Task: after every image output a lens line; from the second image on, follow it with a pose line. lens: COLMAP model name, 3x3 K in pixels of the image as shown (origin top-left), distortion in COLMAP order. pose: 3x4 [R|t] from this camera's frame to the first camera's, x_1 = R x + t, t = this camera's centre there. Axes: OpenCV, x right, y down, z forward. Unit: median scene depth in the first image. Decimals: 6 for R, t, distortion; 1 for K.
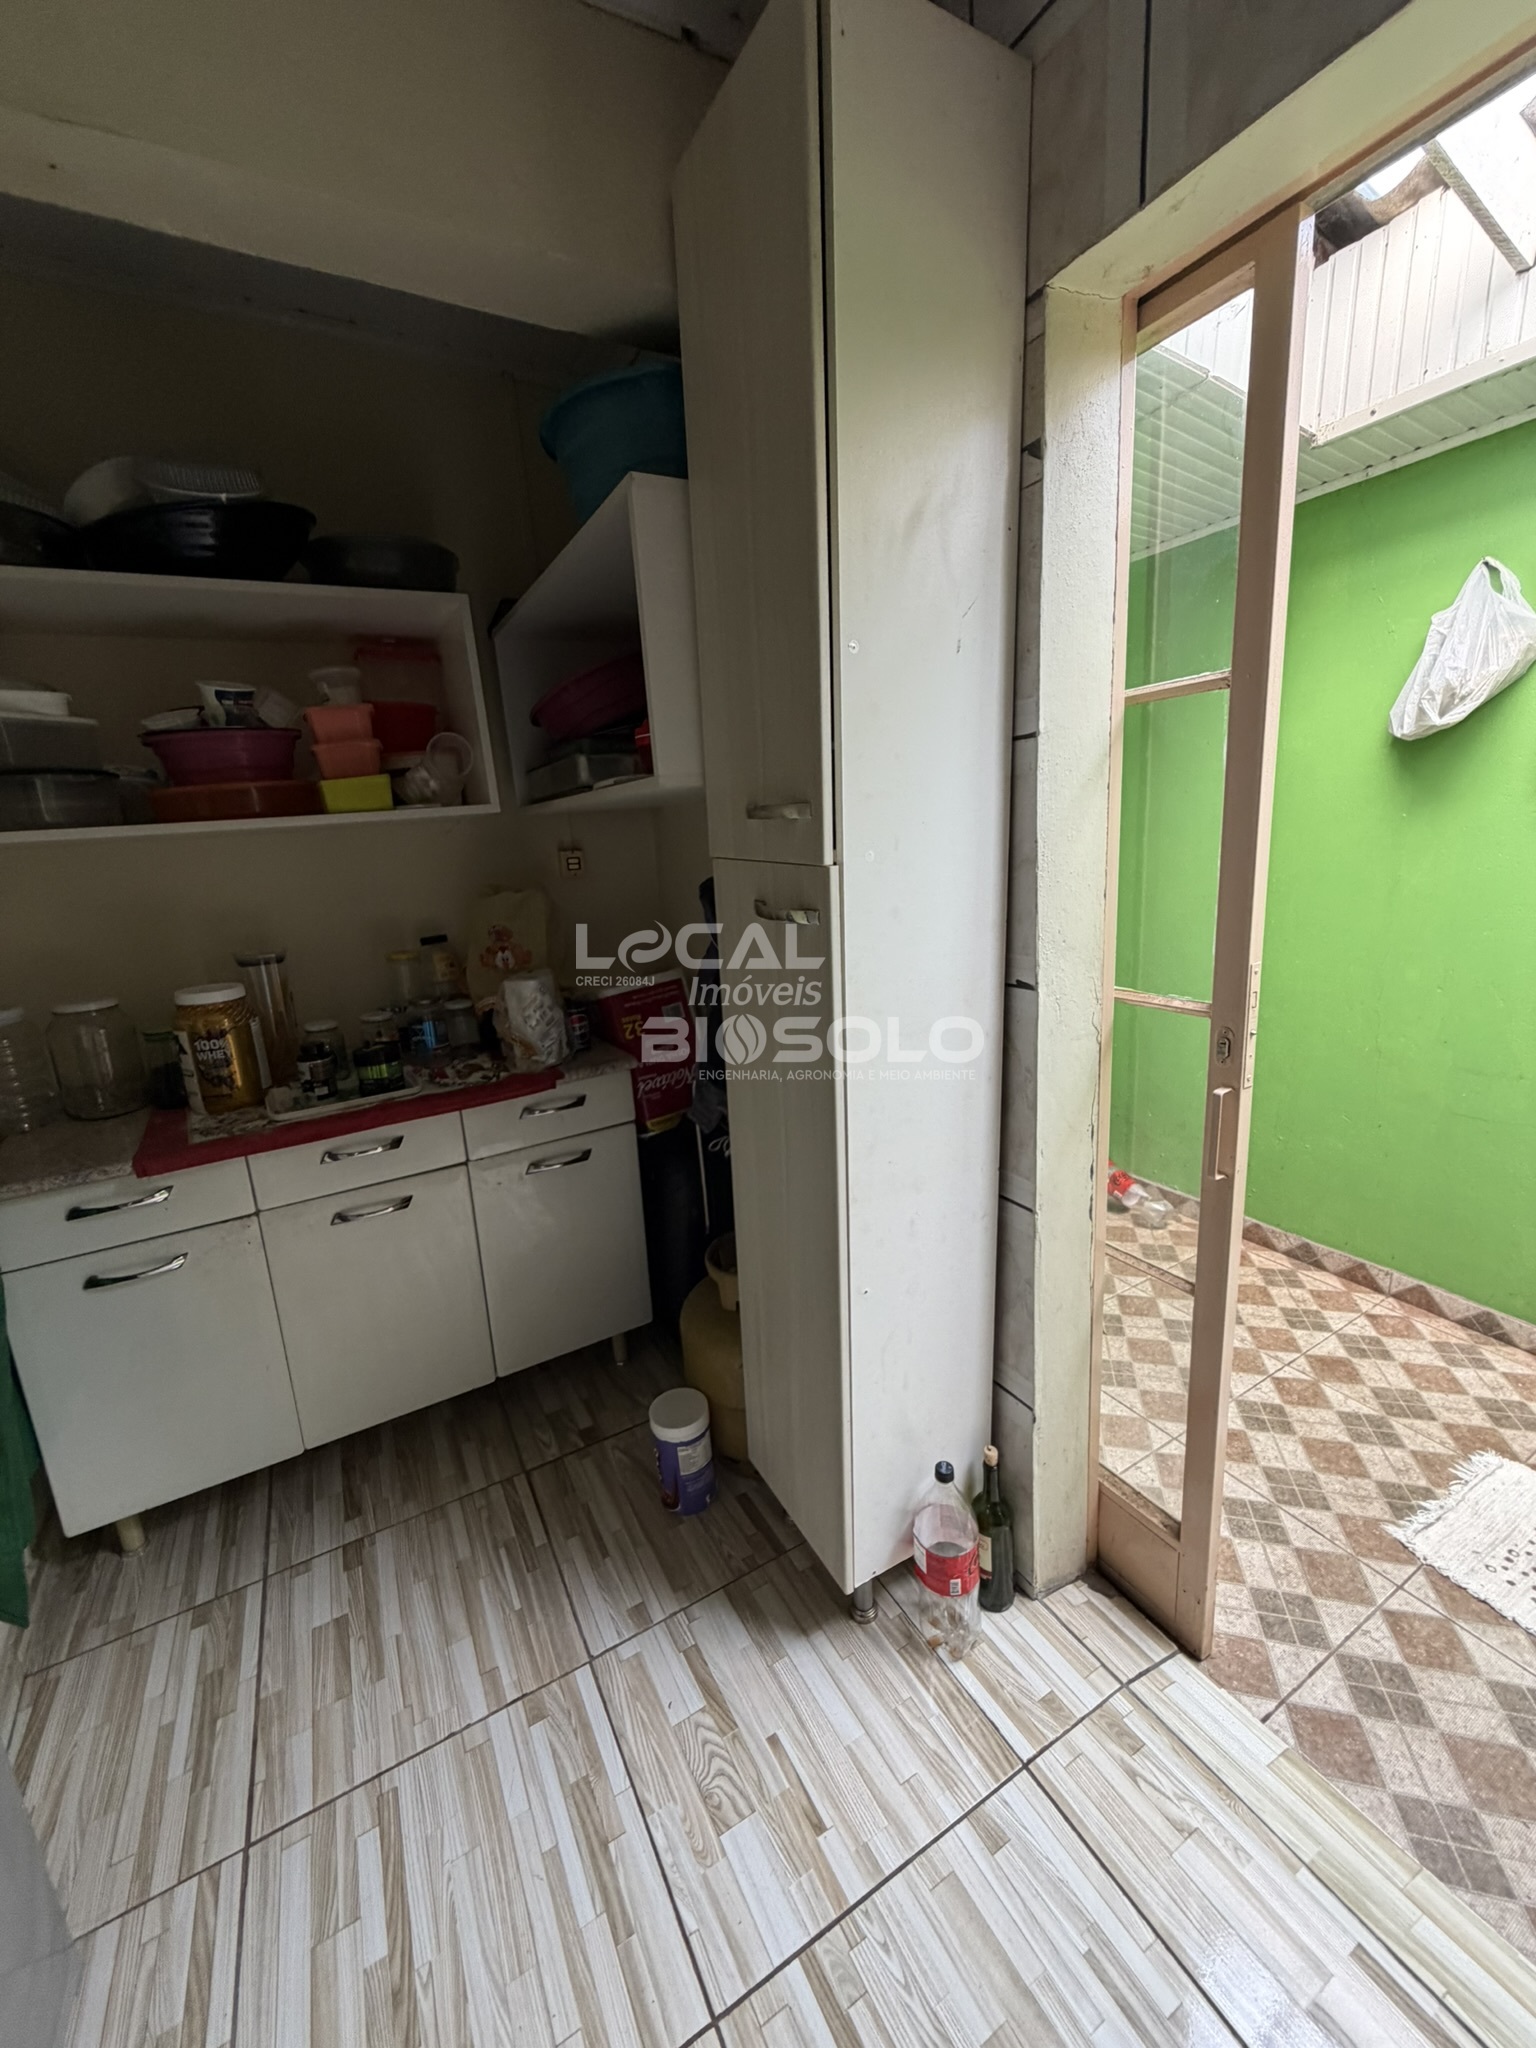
lens RADIAL K [[820.2, 0, 775.2], [0, 820.2, 1019.5], [0, 0, 1]] dist [0.002136, 0.000094]
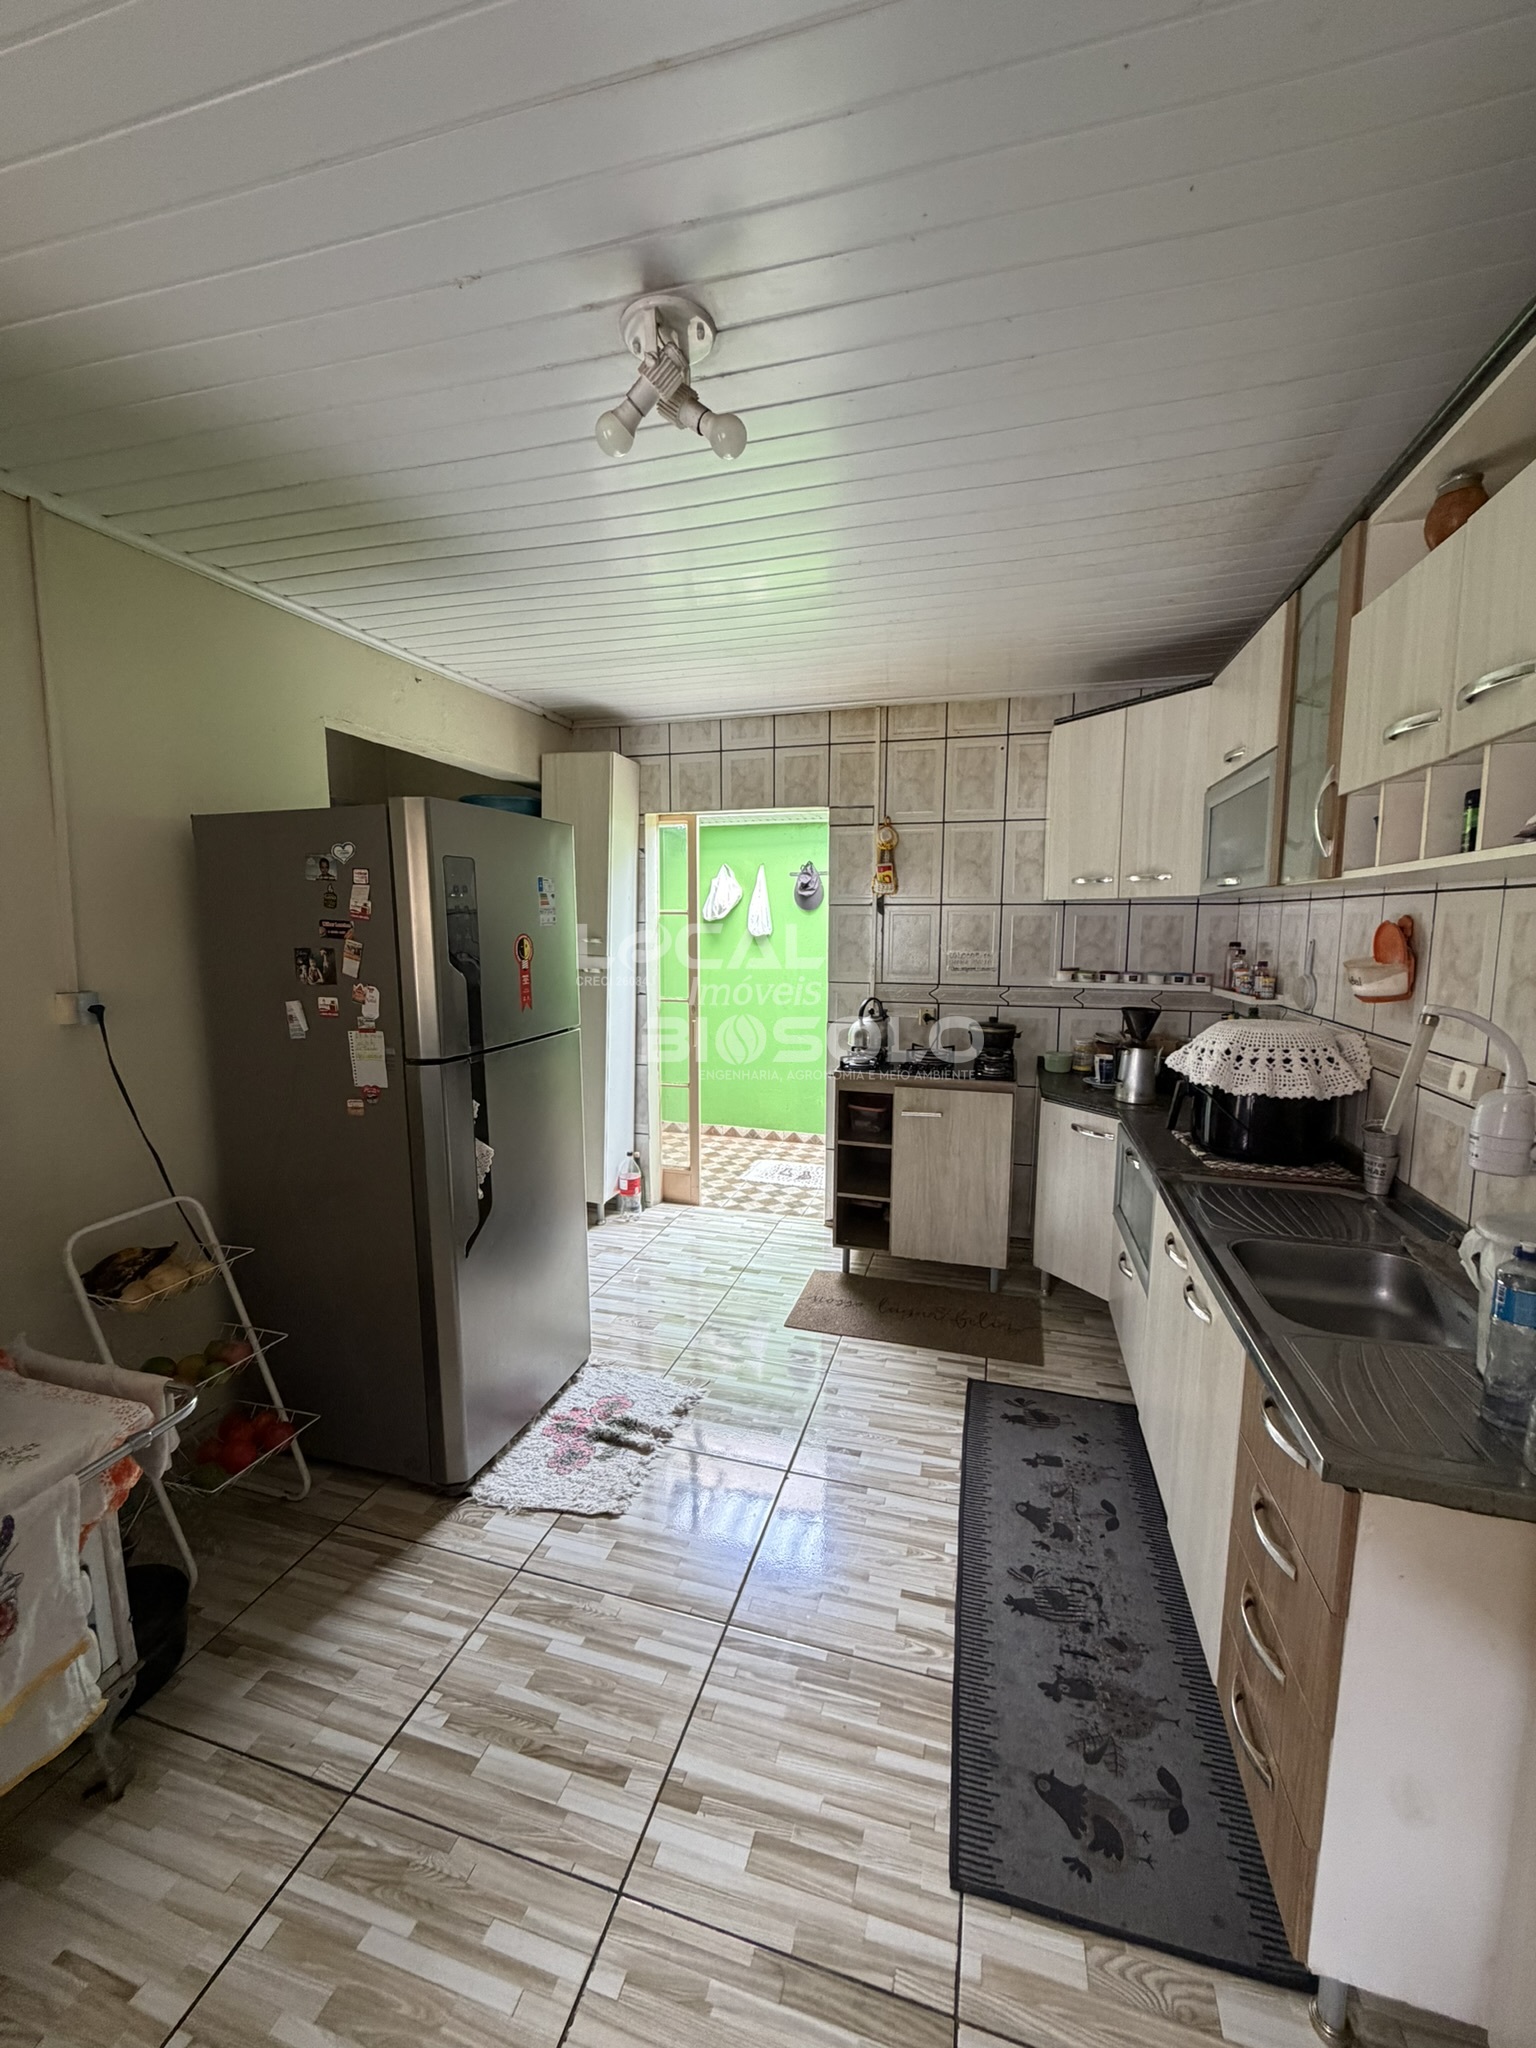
lens RADIAL K [[820.2, 0, 768.7], [0, 820.2, 1024.9], [0, 0, 1]] dist [0.002136, 0.000094]
pose [[0.714047, -0.020031, 0.699811, -1.401398], [0.108773, 0.990626, -0.082630, 0.345078], [-0.691597, 0.135122, 0.709532, -1.434647]]
